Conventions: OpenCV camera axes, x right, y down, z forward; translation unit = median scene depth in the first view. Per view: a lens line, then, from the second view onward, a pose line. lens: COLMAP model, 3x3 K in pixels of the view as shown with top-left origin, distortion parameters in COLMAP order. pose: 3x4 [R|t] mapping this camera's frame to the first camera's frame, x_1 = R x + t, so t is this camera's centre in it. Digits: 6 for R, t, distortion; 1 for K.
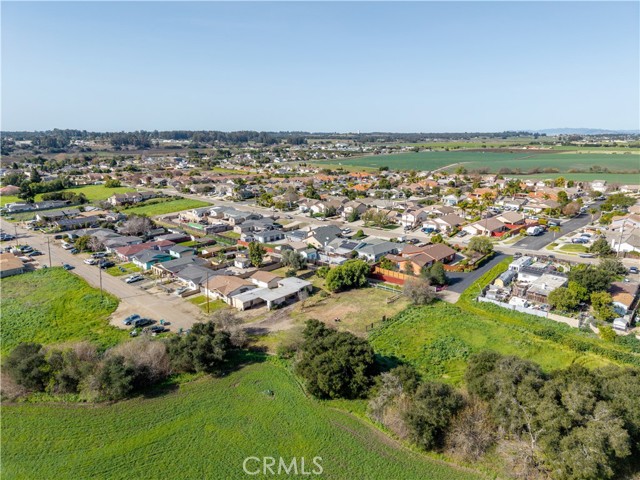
lens RADIAL K [[424.0, 0, 320.0], [0, 424.0, 240.0], [0, 0, 1]] dist [0.054650, -0.072463]
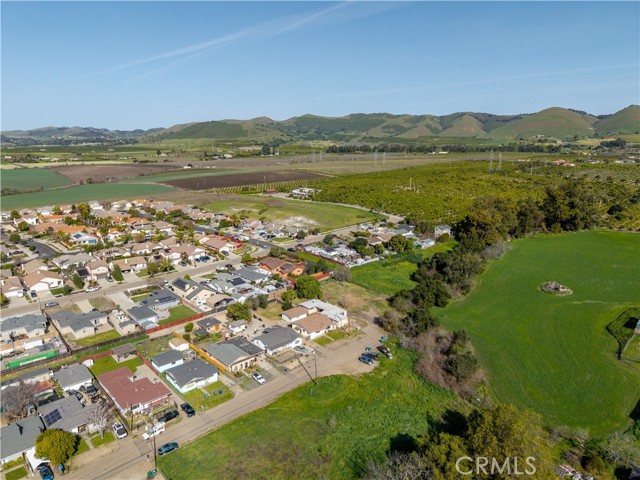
lens RADIAL K [[424.0, 0, 320.0], [0, 424.0, 240.0], [0, 0, 1]] dist [0.054650, -0.072463]
pose [[0.076623, -0.226621, 0.970964, -1.007924], [0.238561, 0.949709, 0.202834, -0.274080], [-0.968100, 0.216093, 0.126832, 0.577258]]
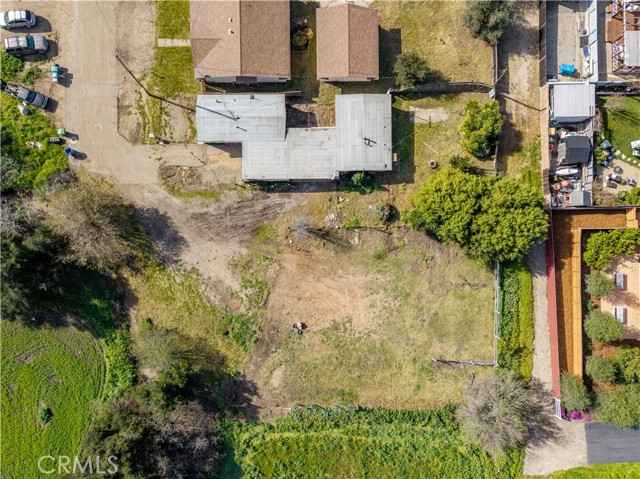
lens RADIAL K [[444.3, 0, 319.4], [0, 444.3, 255.5], [0, 0, 1]] dist [0.015391, 0.001055]
pose [[0.686519, 0.727111, -0.001280, -0.001887], [-0.177719, 0.169504, 0.969373, -0.209853], [0.705059, -0.665265, 0.245589, 0.602083]]
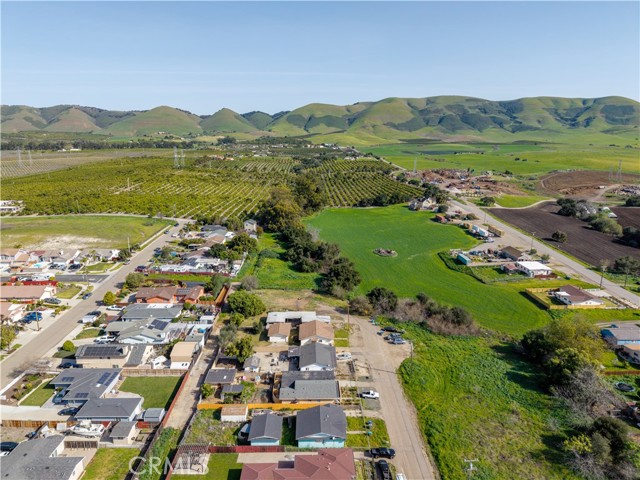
lens RADIAL K [[424.0, 0, 320.0], [0, 424.0, 240.0], [0, 0, 1]] dist [0.054650, -0.072463]
pose [[-0.696322, -0.171033, 0.697054, -0.734851], [0.166063, 0.906447, 0.388299, -0.424728], [-0.698254, 0.386136, -0.602777, 1.191974]]
